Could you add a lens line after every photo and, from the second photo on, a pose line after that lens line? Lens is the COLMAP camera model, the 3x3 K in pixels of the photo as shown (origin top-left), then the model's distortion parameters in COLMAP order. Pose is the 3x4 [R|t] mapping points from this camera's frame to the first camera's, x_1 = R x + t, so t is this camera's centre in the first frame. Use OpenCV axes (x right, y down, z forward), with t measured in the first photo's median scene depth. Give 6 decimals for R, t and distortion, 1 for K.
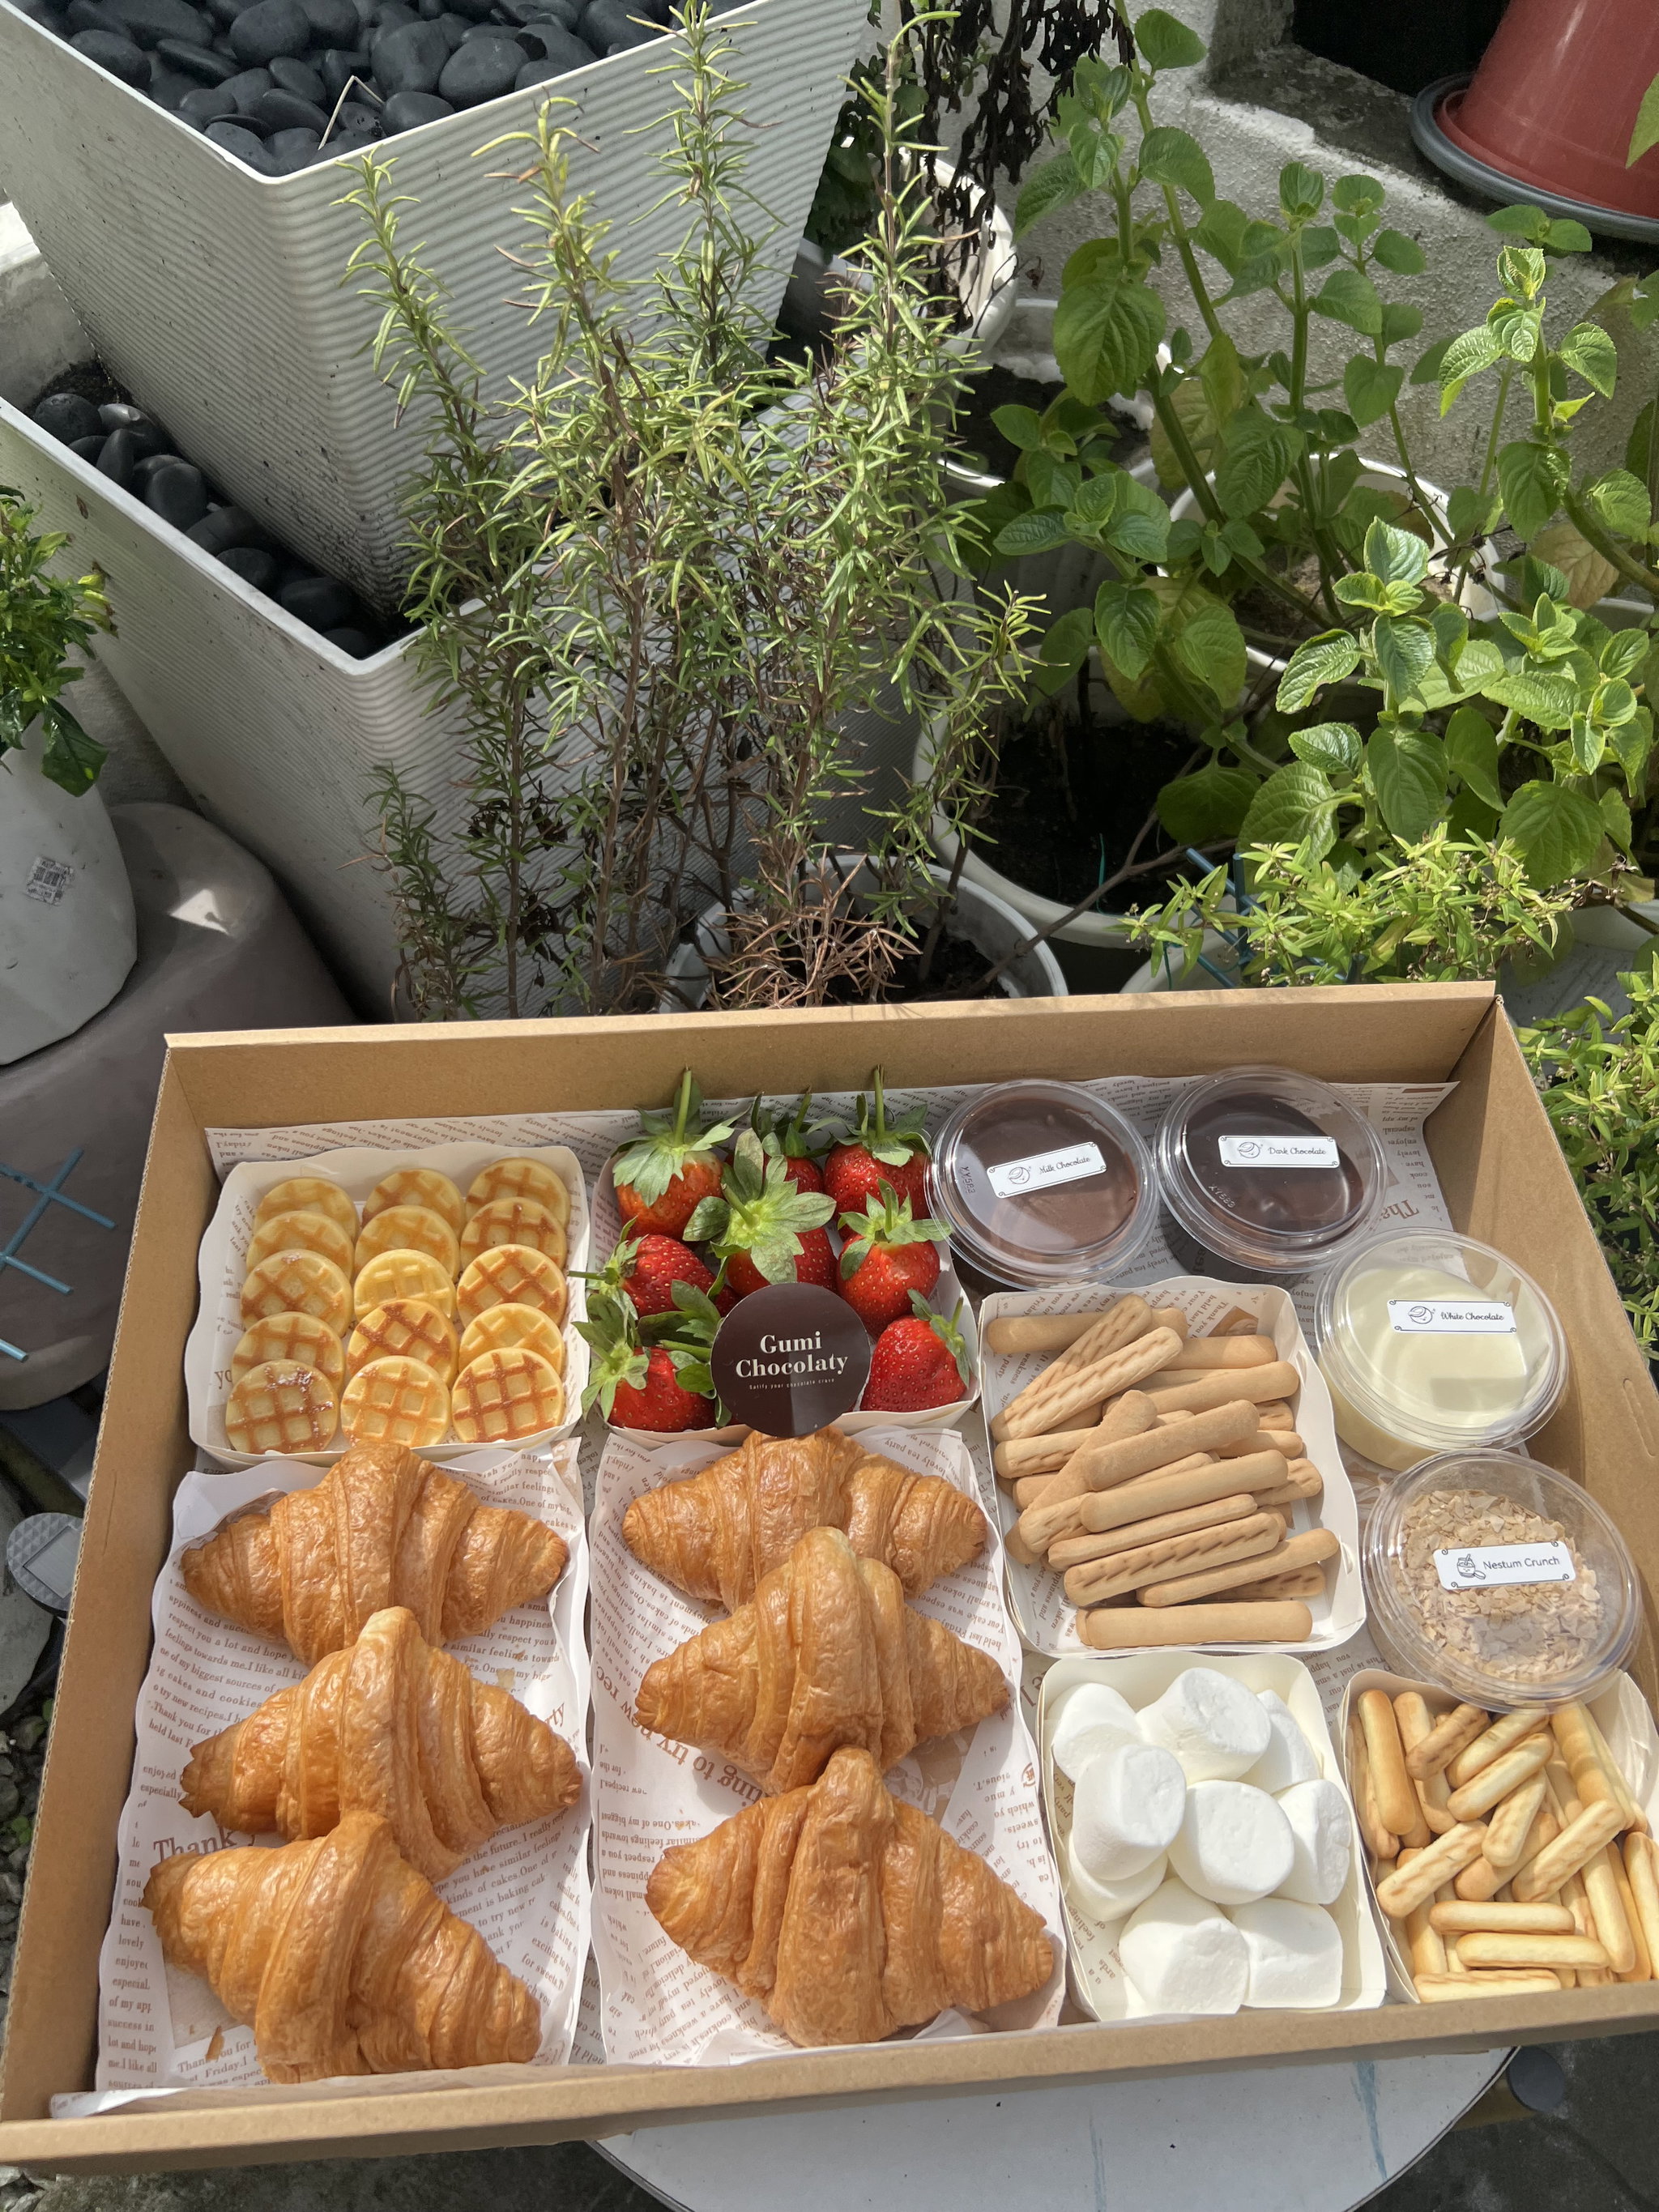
lens RADIAL K [[1704.3, 0, 829.5], [0, 1704.3, 1106.0], [0, 0, 1]] dist [0.064252, -0.105983]
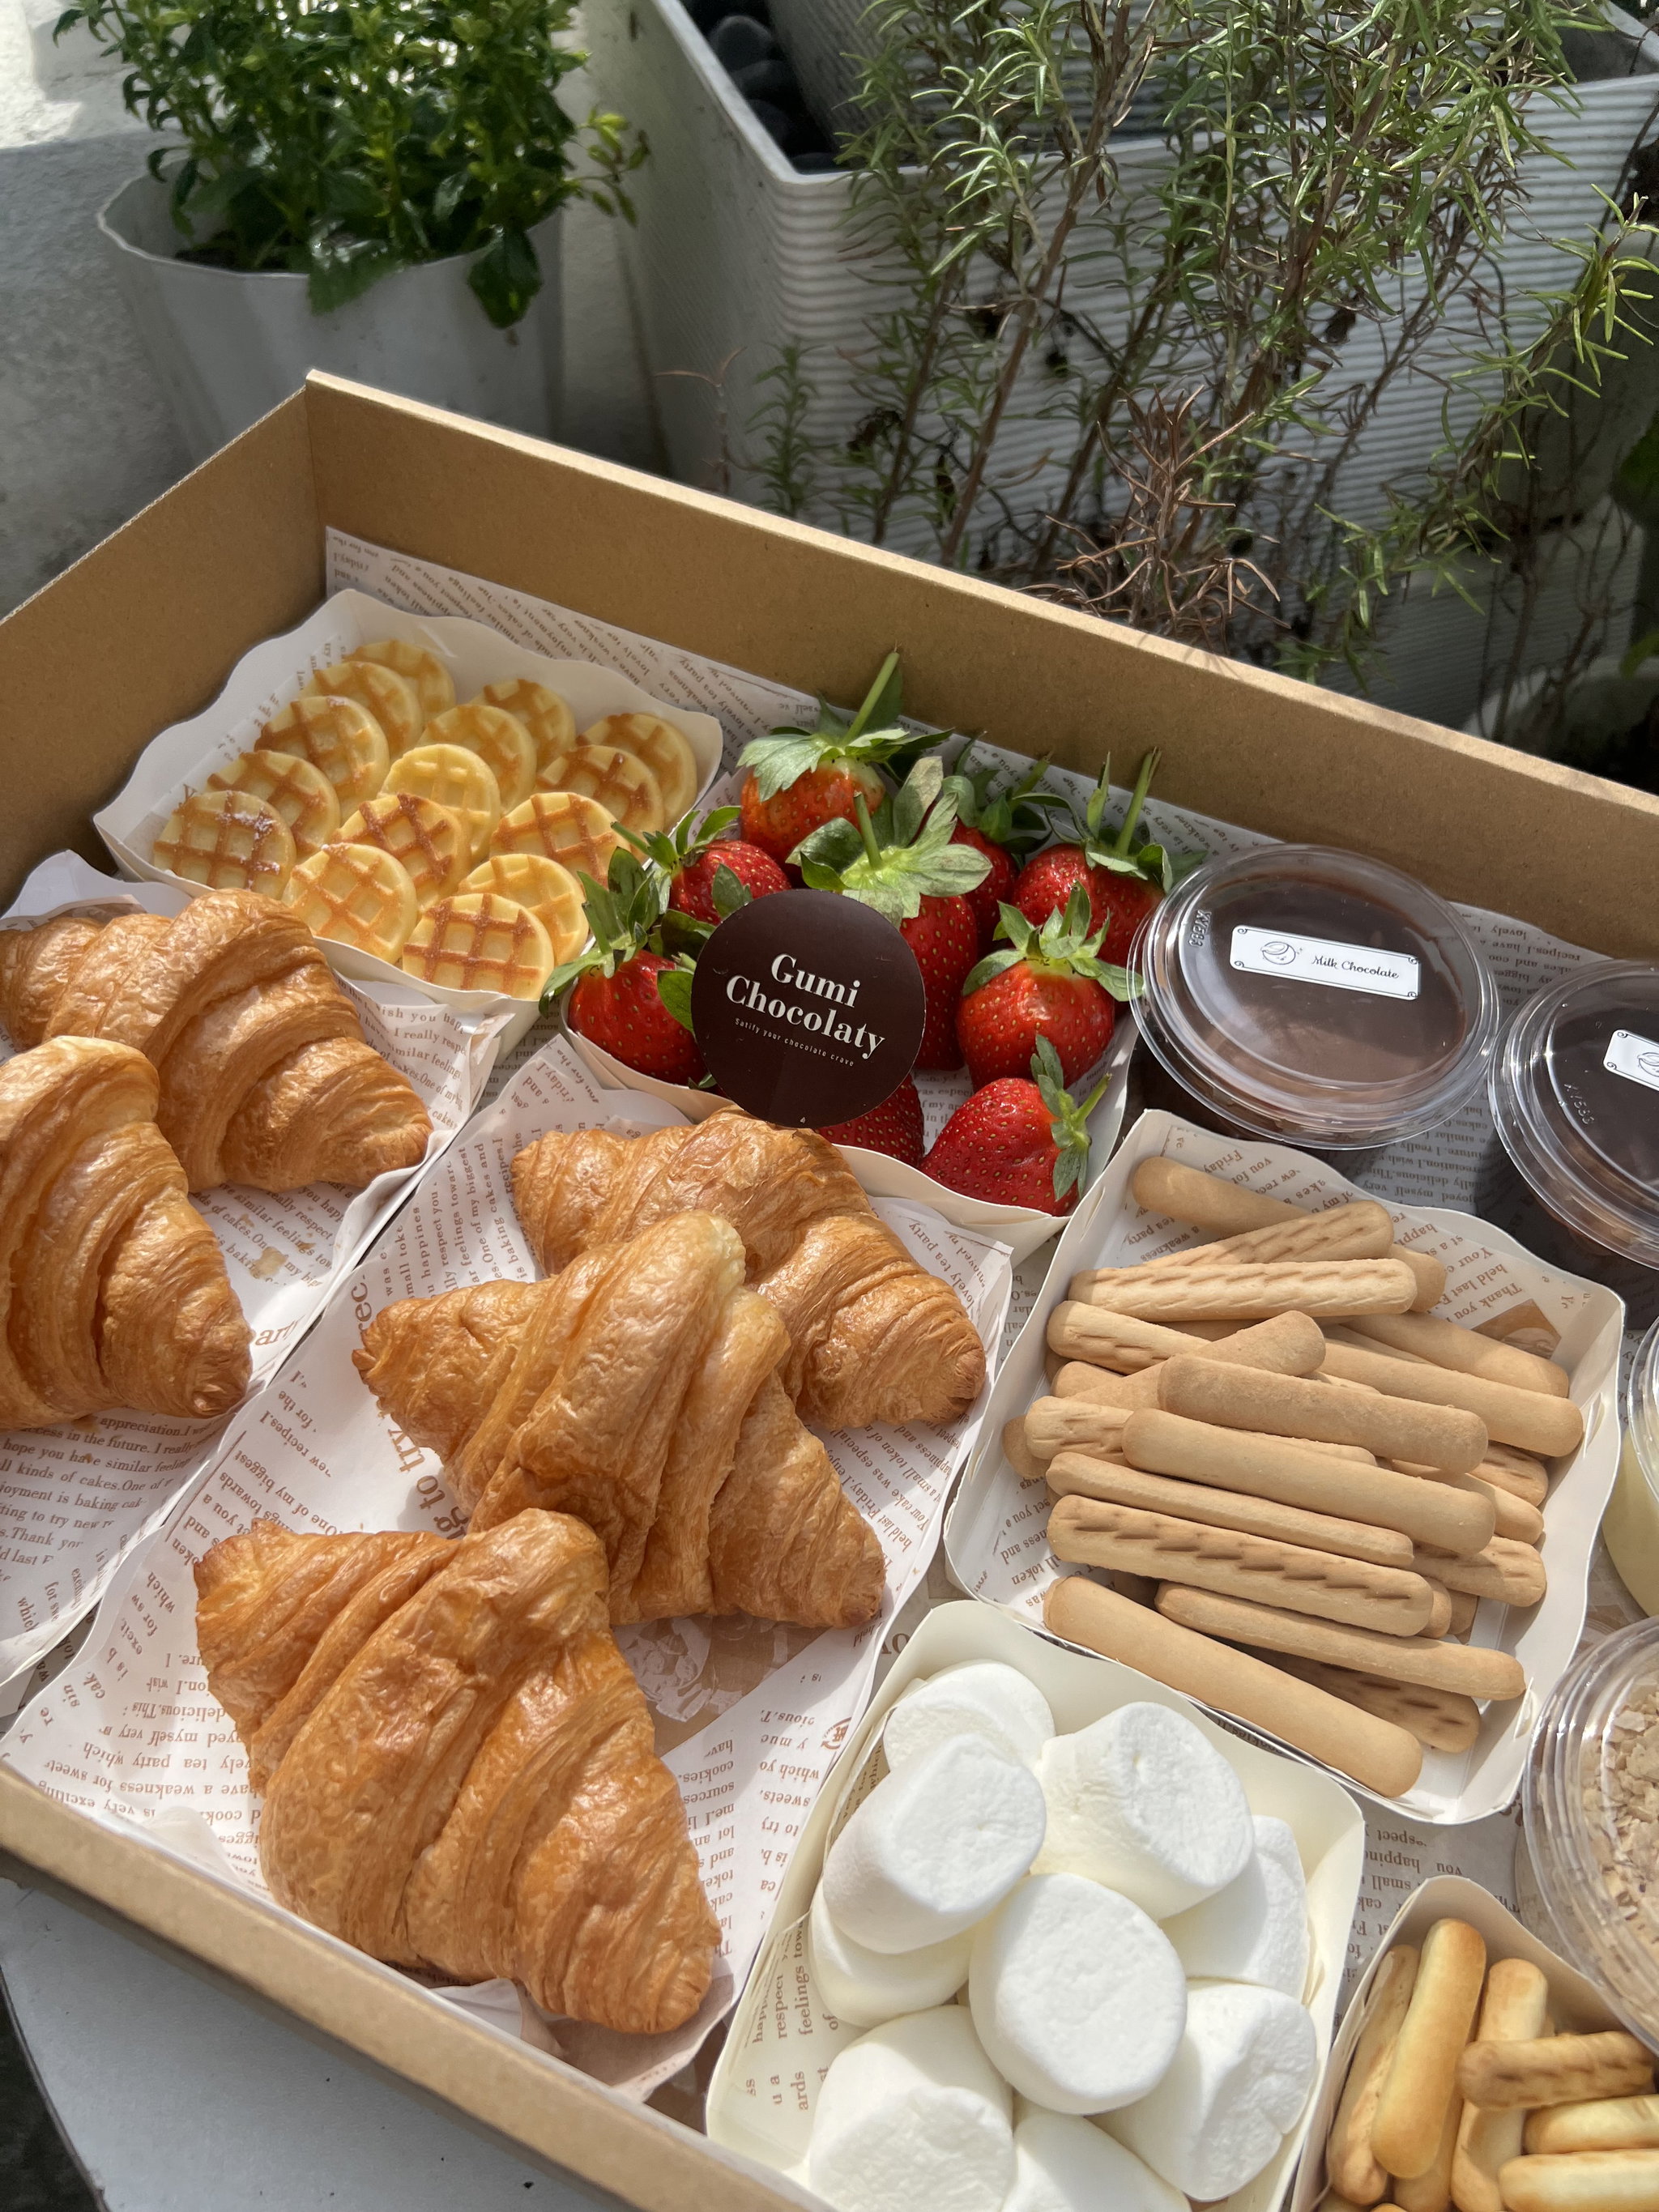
lens RADIAL K [[1704.3, 0, 829.5], [0, 1704.3, 1106.0], [0, 0, 1]] dist [0.064252, -0.105983]
pose [[0.871479, 0.390251, -0.297033, 0.190796], [-0.413377, 0.910407, -0.016707, 0.185242], [0.263901, 0.137347, 0.954721, 0.364310]]
